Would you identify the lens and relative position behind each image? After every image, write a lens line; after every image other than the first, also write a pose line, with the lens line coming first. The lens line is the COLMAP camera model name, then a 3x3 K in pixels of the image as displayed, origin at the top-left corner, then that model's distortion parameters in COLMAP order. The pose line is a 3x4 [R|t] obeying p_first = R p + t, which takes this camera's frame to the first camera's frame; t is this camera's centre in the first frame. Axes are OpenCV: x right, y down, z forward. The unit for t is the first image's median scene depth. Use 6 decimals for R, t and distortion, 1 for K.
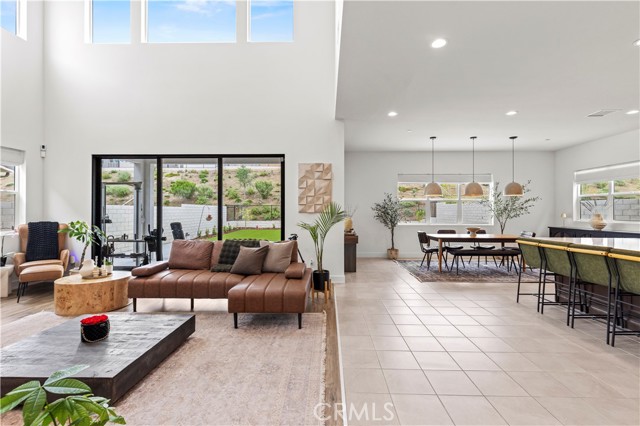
lens RADIAL K [[296.9, 0, 320.6], [0, 296.9, 209.5], [0, 0, 1]] dist [0.003845, 0.000089]
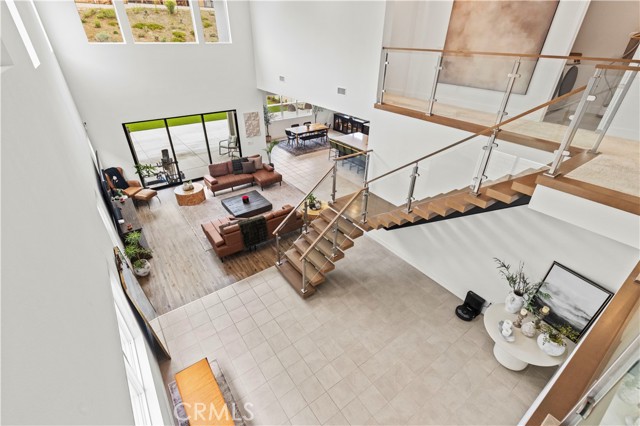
lens RADIAL K [[292.8, 0, 319.3], [0, 292.8, 214.3], [0, 0, 1]] dist [0.002103, -0.000033]
pose [[0.795916, -0.309867, 0.520096, -0.907093], [-0.012395, 0.850564, 0.525725, -0.623336], [-0.605280, -0.424880, 0.673137, -0.945083]]
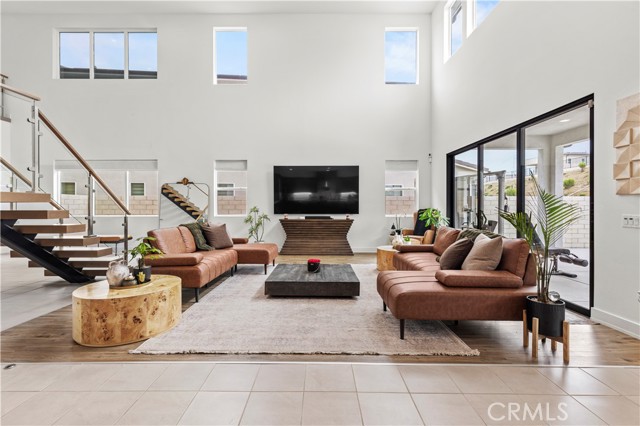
lens RADIAL K [[296.2, 0, 319.7], [0, 296.2, 206.6], [0, 0, 1]] dist [0.003629, 0.000035]
pose [[0.023638, -0.000378, -0.999721, 0.433843], [0.004081, 0.999992, -0.000281, 0.028046], [0.999712, -0.004073, 0.023639, 0.460070]]
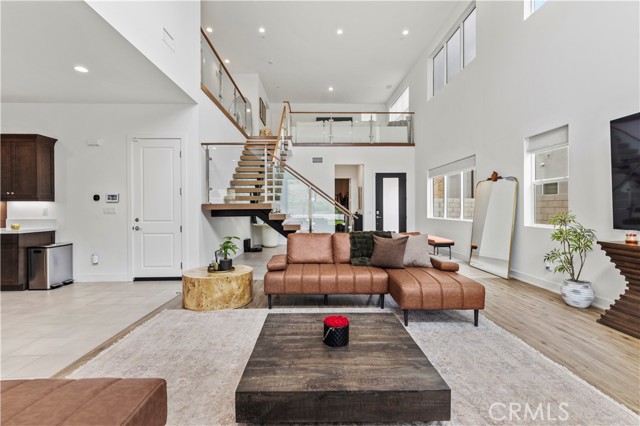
lens RADIAL K [[296.9, 0, 320.6], [0, 296.9, 209.5], [0, 0, 1]] dist [0.003845, 0.000089]
pose [[-0.998670, 0.004207, -0.051377, -0.308945], [0.004163, 0.999991, 0.000964, 0.018700], [0.051381, 0.000749, -0.998679, 0.865245]]
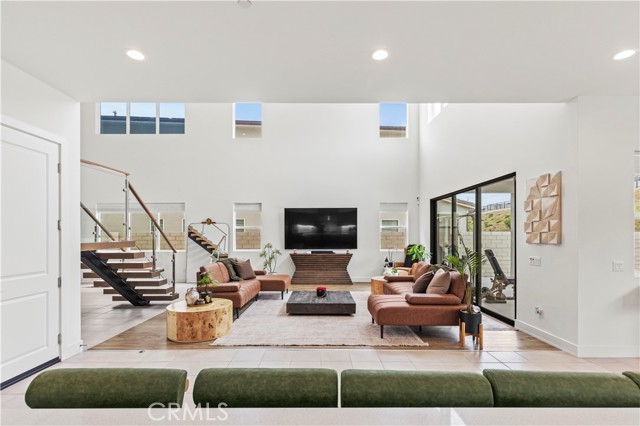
lens RADIAL K [[302.8, 0, 320.9], [0, 302.8, 235.0], [0, 0, 1]] dist [0.003340, 0.000213]
pose [[0.025906, -0.000382, -0.999664, 0.704063], [0.007089, 0.999975, -0.000198, -0.014231], [0.999639, -0.007081, 0.025908, 0.434491]]
